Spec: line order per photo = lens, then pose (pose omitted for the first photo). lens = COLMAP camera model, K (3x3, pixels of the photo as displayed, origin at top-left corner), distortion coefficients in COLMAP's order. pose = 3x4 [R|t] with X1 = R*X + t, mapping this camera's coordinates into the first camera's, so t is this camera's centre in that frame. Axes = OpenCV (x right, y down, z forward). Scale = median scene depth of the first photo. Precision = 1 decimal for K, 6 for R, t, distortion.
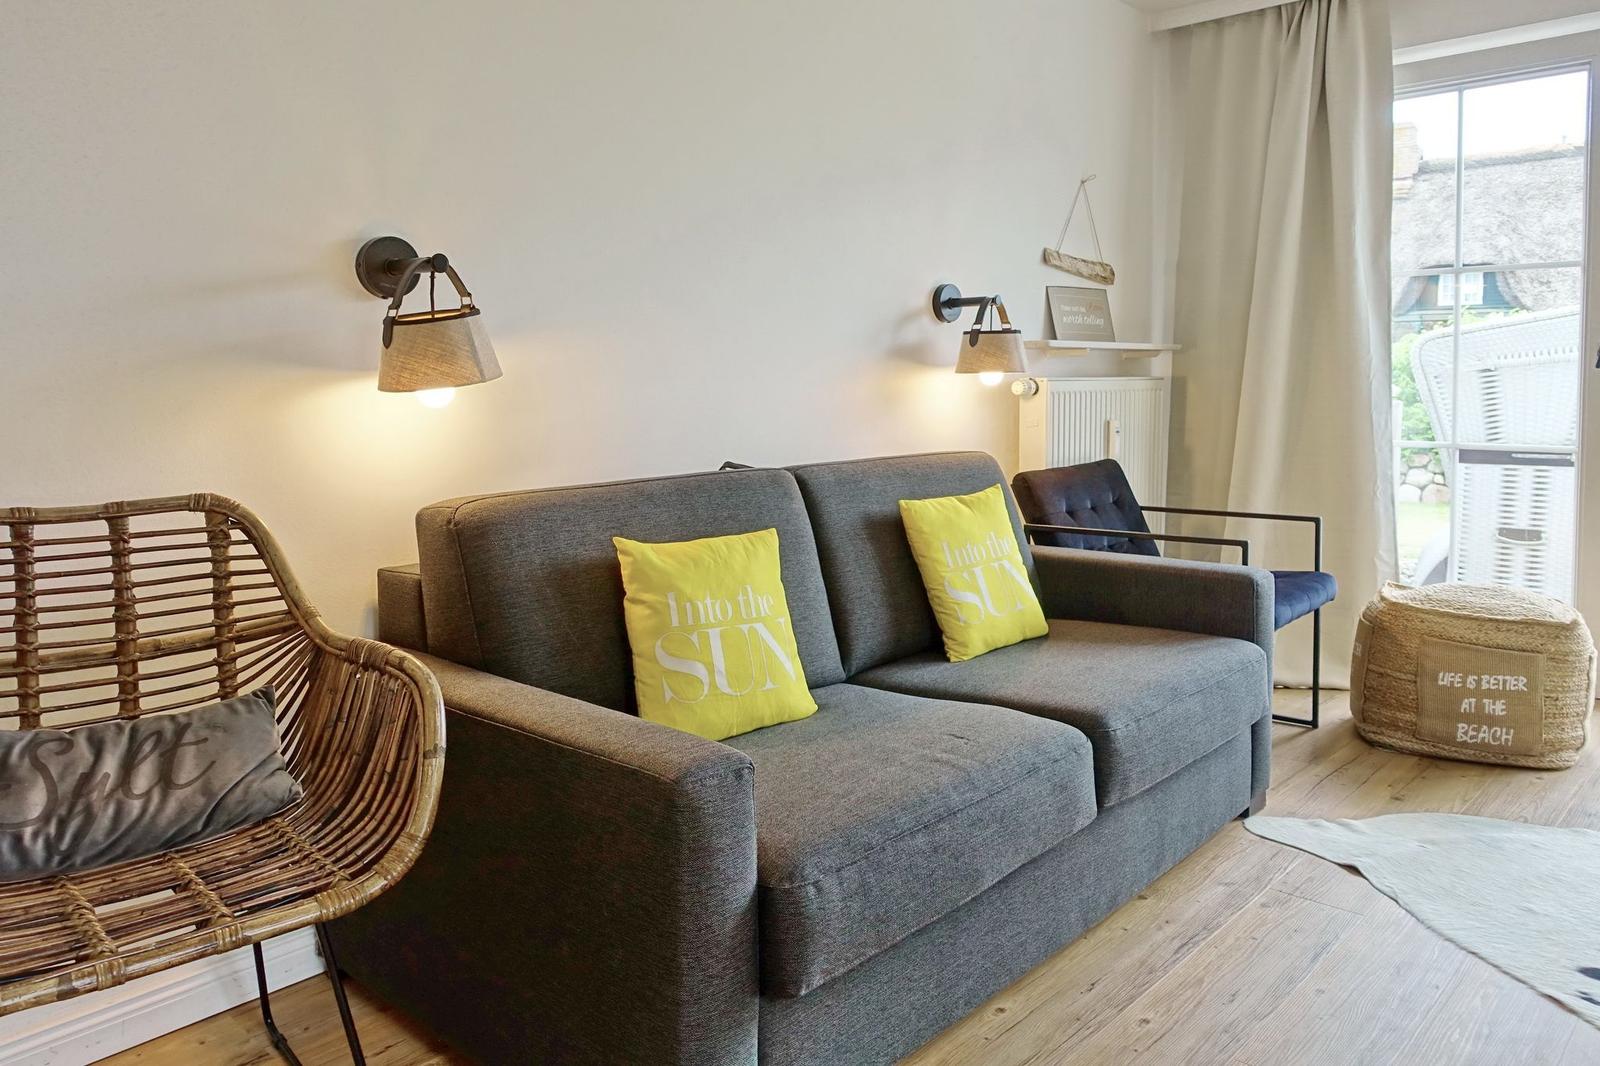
lens RADIAL K [[1164.8, 0, 840.6], [0, 1164.8, 474.7], [0, 0, 1]] dist [-0.005552, 0.014968]
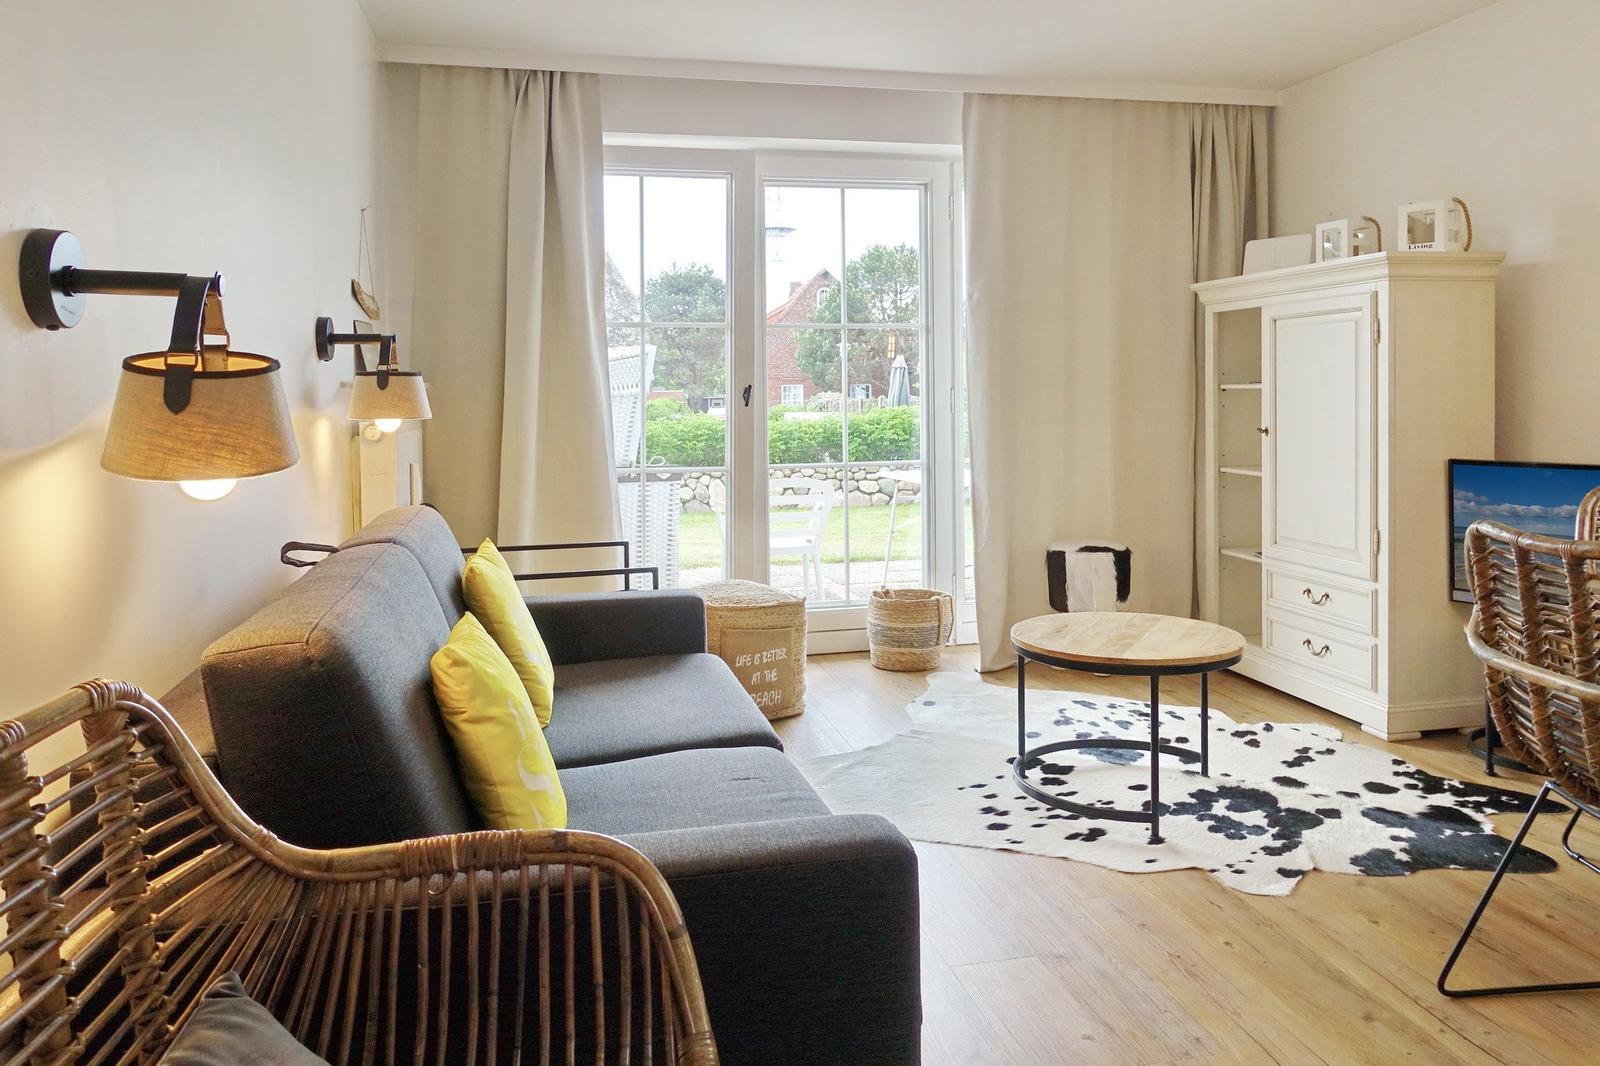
lens RADIAL K [[1164.8, 0, 832.8], [0, 1164.8, 458.1], [0, 0, 1]] dist [-0.005552, 0.014968]
pose [[0.577303, -0.043311, 0.815381, -0.423470], [0.070180, 0.997529, 0.003298, -0.036132], [-0.813509, 0.055320, 0.578916, 0.197648]]
